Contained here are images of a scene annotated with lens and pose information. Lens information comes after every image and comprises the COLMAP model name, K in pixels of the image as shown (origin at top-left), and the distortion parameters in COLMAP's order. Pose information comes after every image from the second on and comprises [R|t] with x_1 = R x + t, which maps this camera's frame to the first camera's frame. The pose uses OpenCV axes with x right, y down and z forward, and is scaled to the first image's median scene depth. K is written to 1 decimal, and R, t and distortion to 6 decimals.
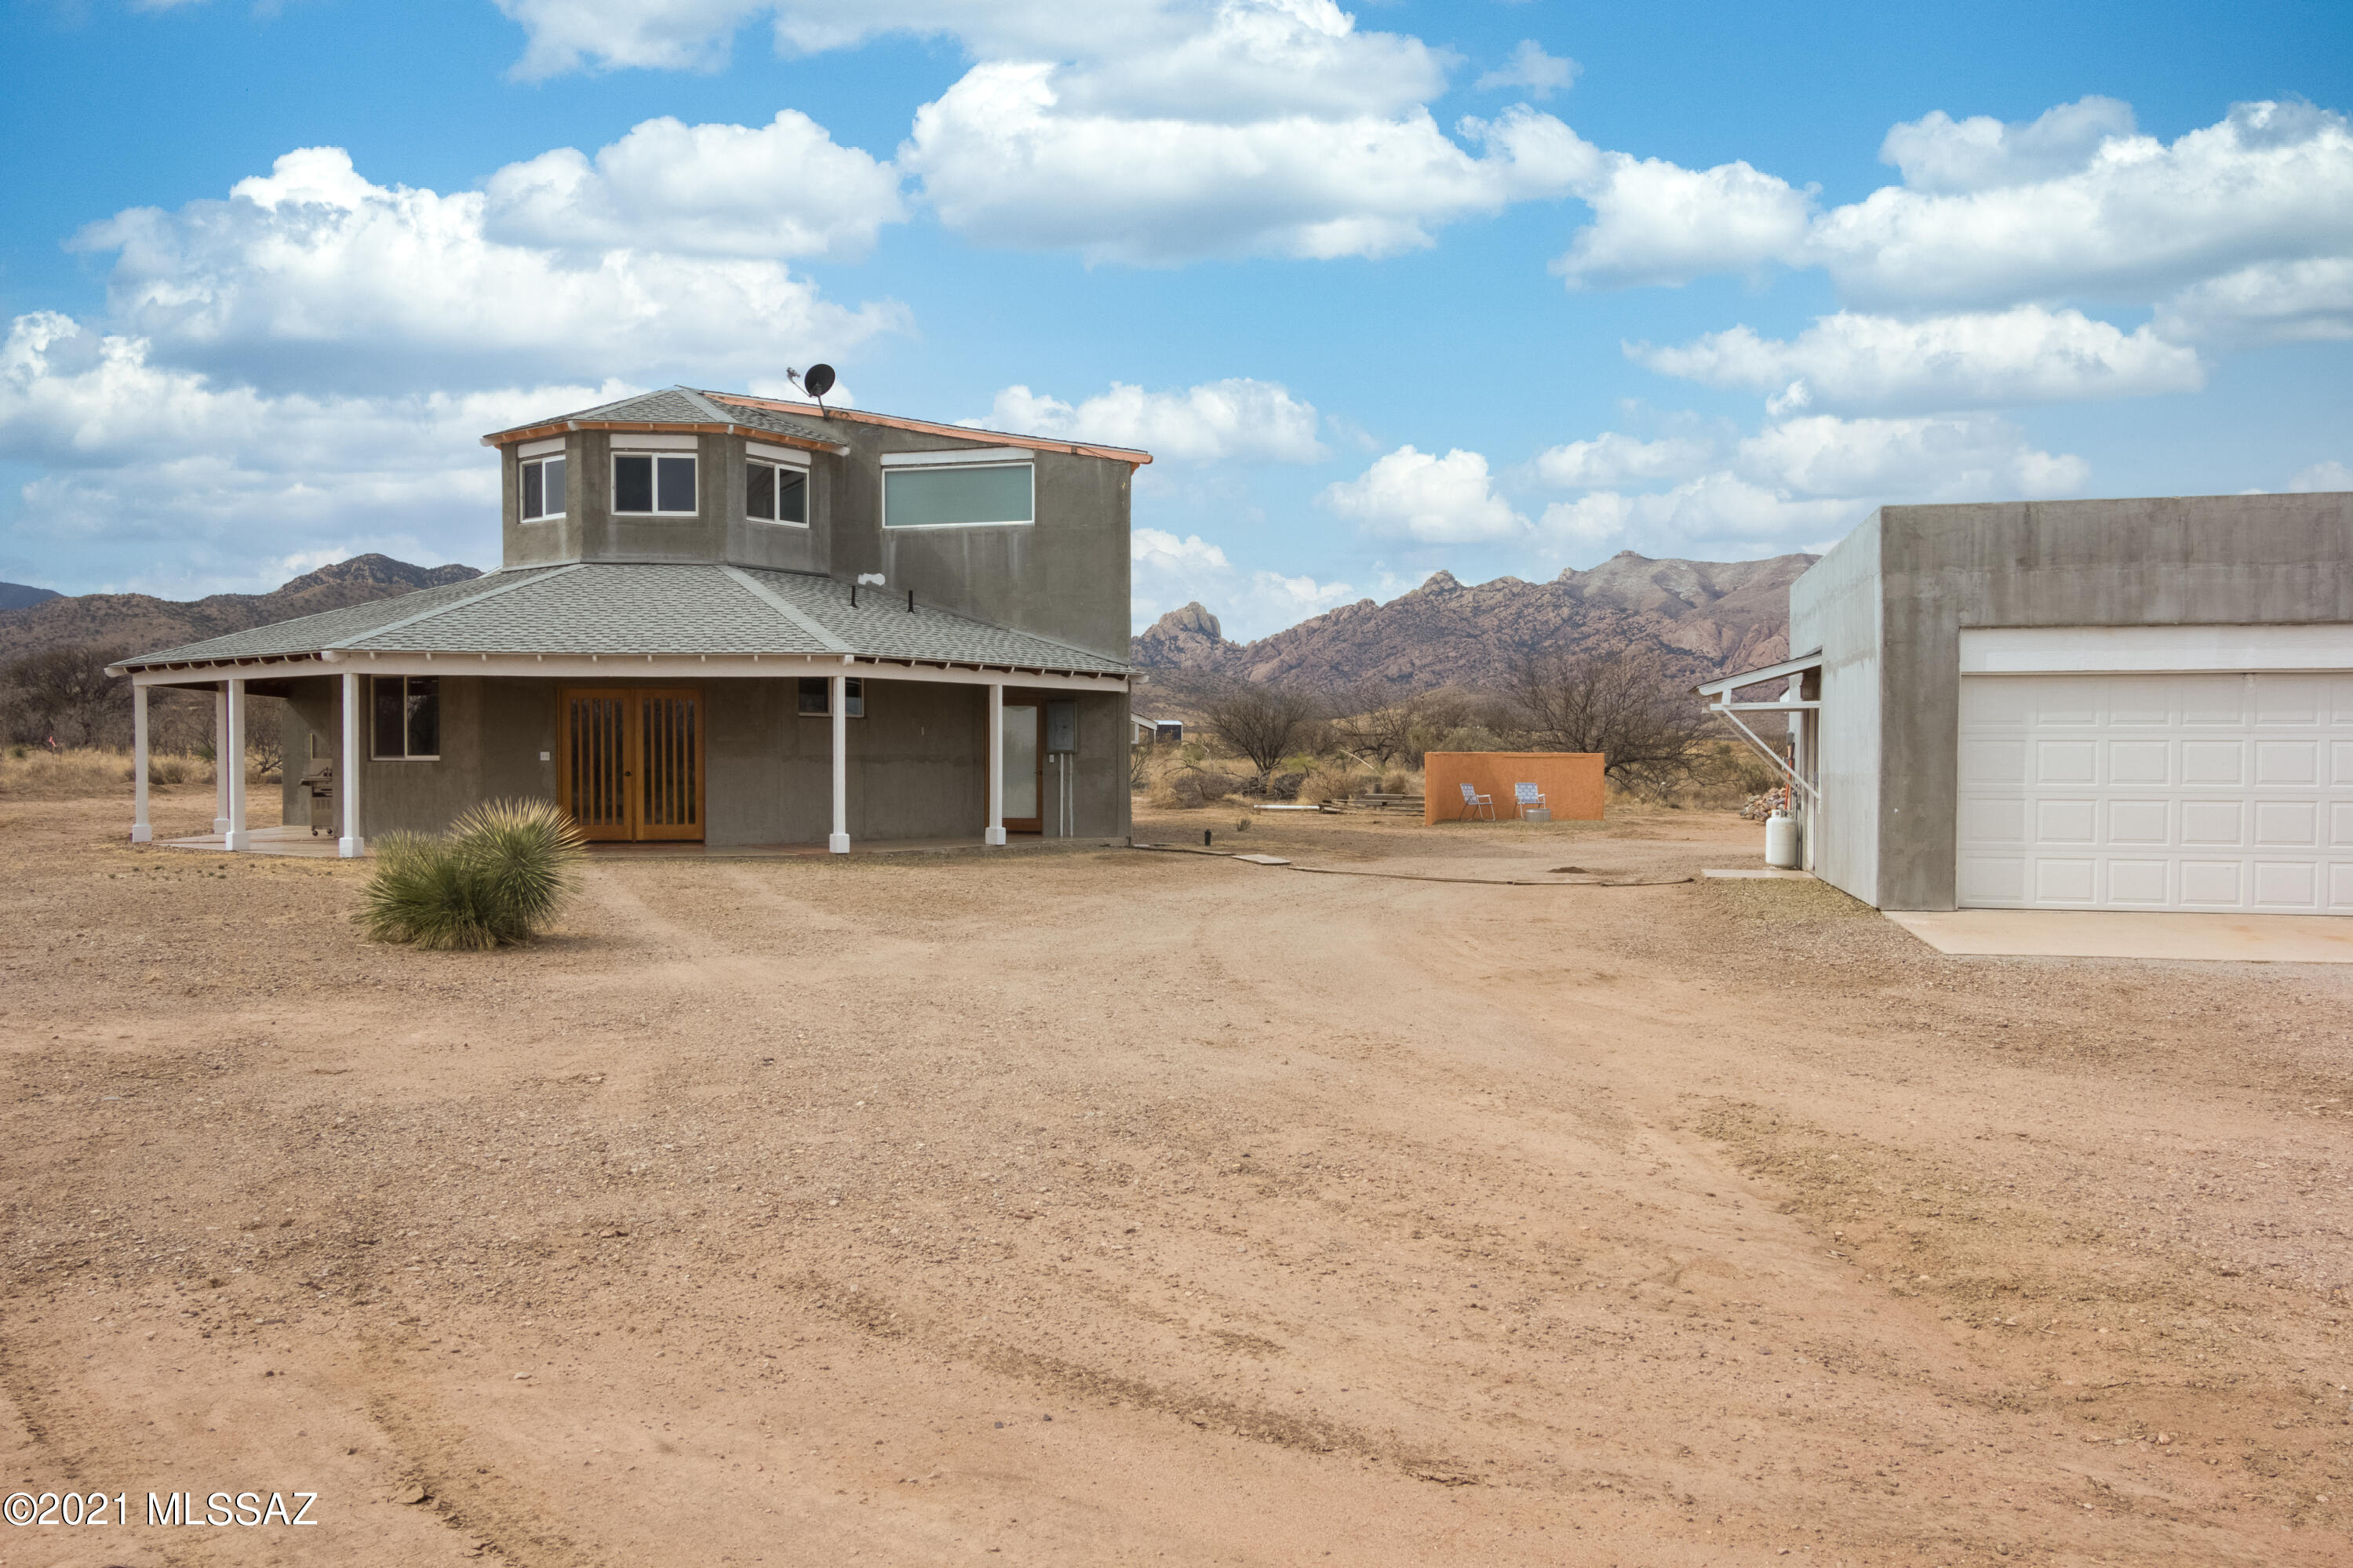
lens RADIAL K [[1709.5, 0, 1185.8], [0, 1709.5, 842.1], [0, 0, 1]] dist [0.013244, 0.007716]
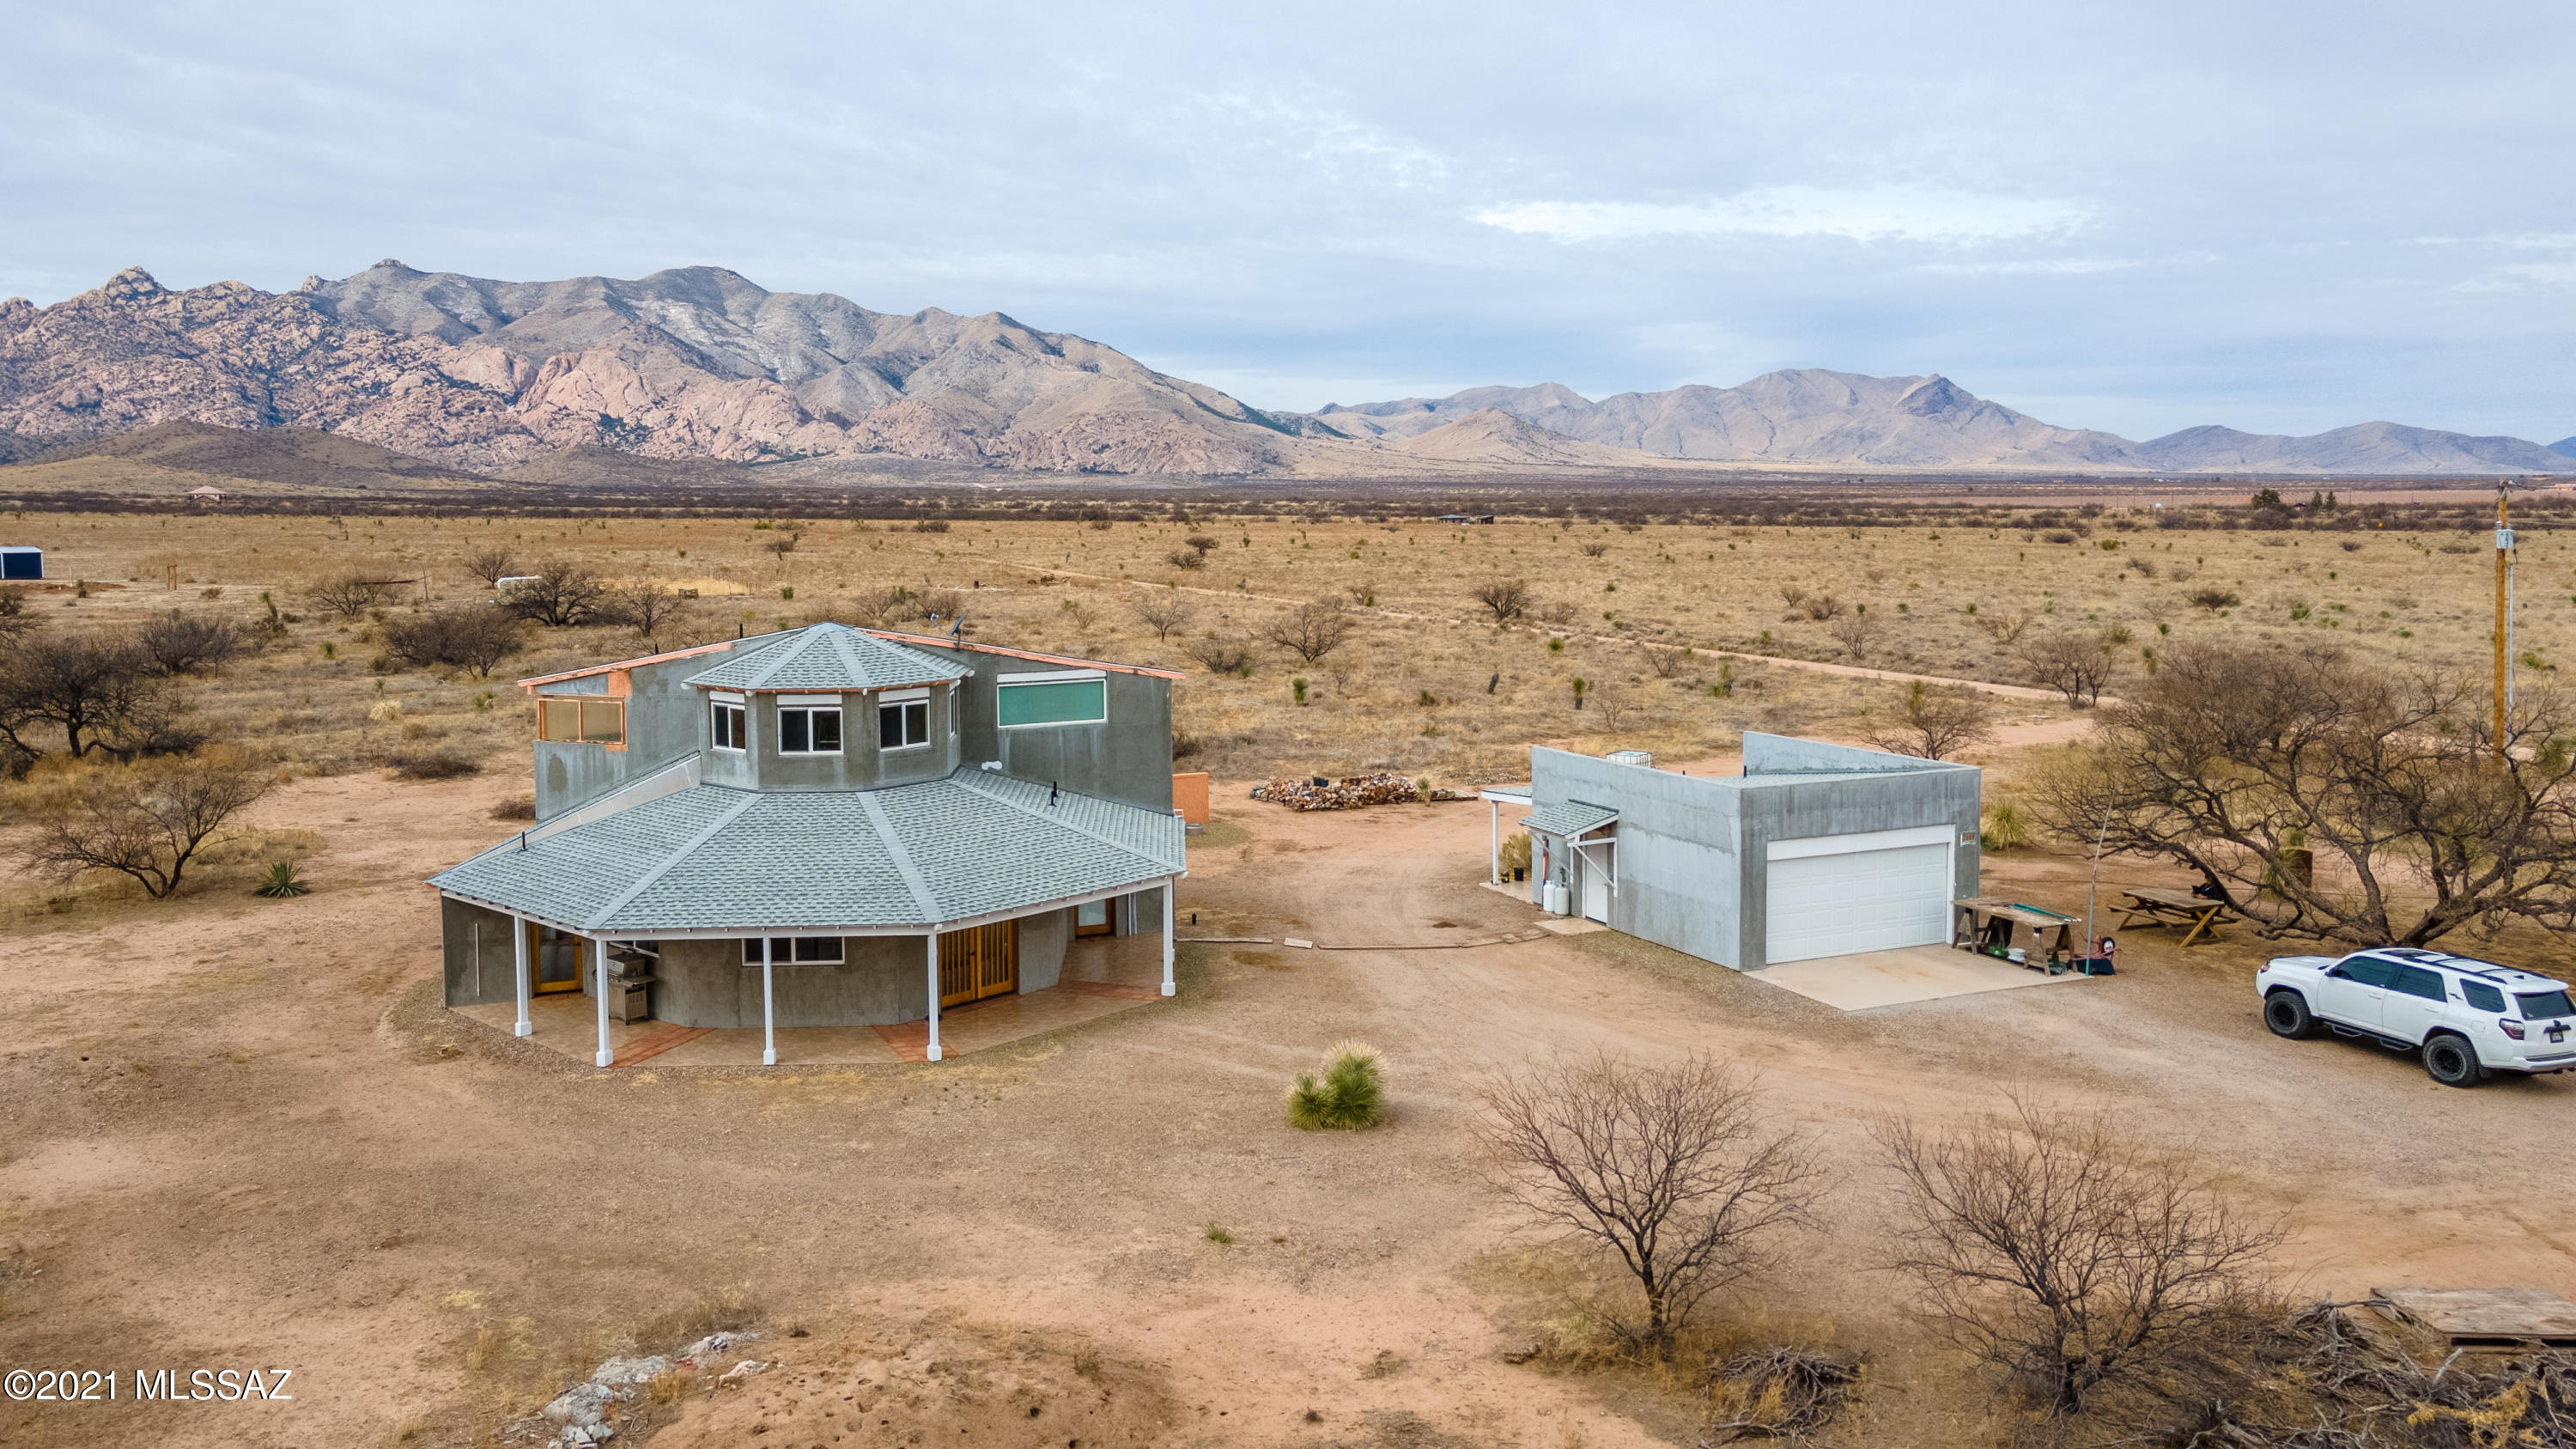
lens RADIAL K [[1984.6, 0, 1213.4], [0, 1984.6, 695.9], [0, 0, 1]] dist [0.013431, 0.056302]
pose [[0.801616, -0.062039, 0.594612, -1.004954], [0.035410, 0.997782, 0.056367, -0.300923], [-0.596790, -0.024130, 0.802034, -0.371831]]
